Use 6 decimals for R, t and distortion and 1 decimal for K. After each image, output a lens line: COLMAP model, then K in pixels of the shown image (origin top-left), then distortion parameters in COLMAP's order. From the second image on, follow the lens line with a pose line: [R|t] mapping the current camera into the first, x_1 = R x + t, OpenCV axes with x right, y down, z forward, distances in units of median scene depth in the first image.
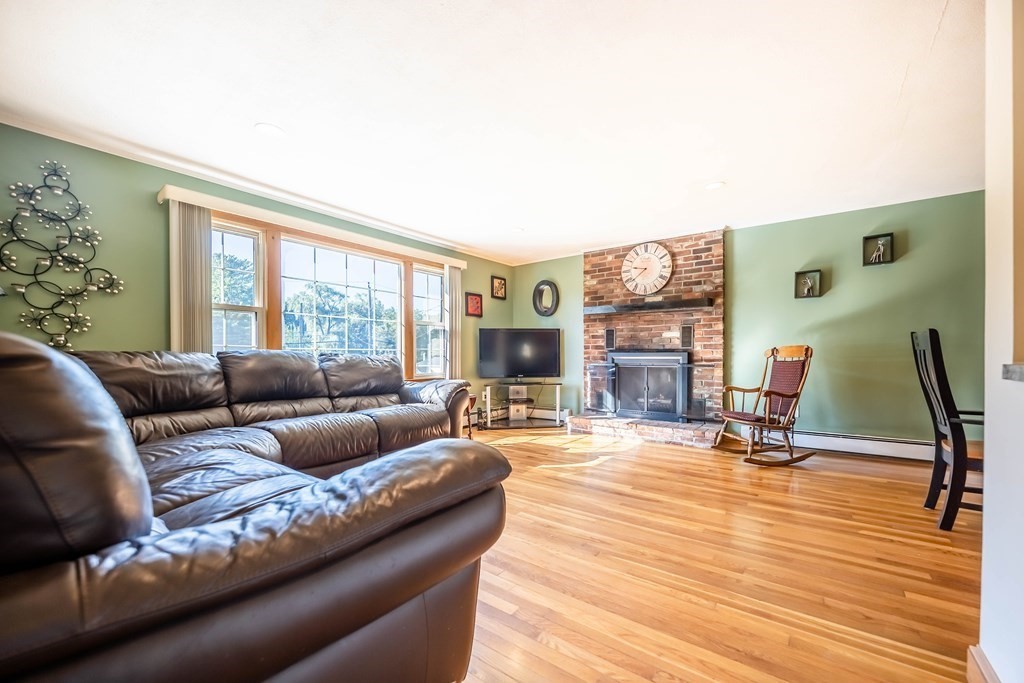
lens RADIAL K [[408.0, 0, 508.1], [0, 408.0, 366.1], [0, 0, 1]] dist [-0.000529, 0.000141]
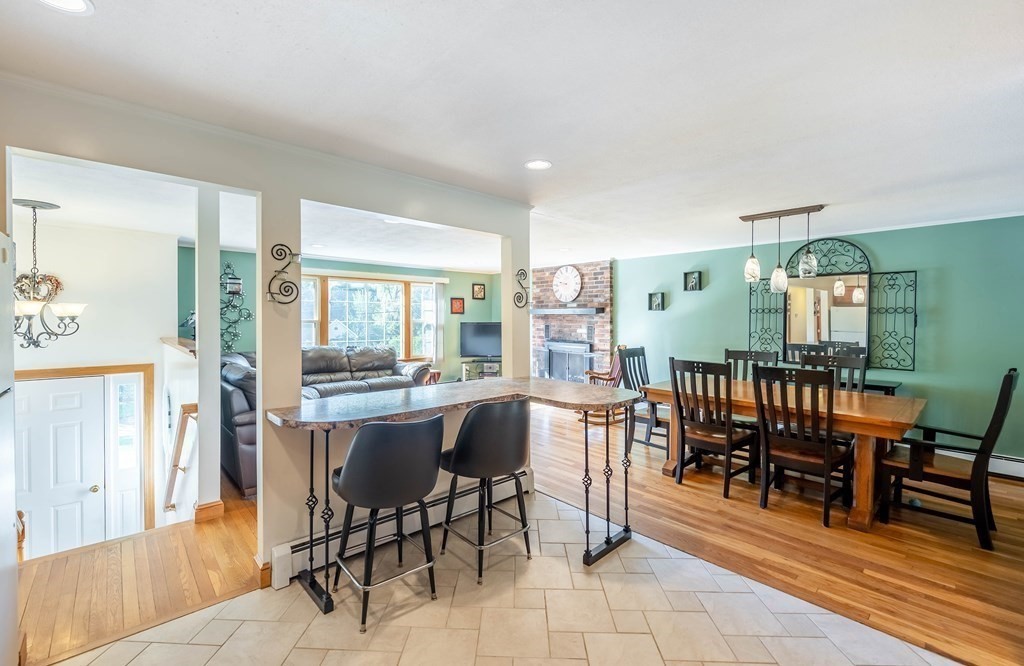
lens RADIAL K [[459.9, 0, 510.4], [0, 459.9, 324.2], [0, 0, 1]] dist [0.000992, 0.000020]
pose [[0.981764, 0.007026, -0.189974, 0.487719], [-0.007104, 0.999975, 0.000269, -0.105131], [0.189971, 0.001085, 0.981789, -0.657582]]
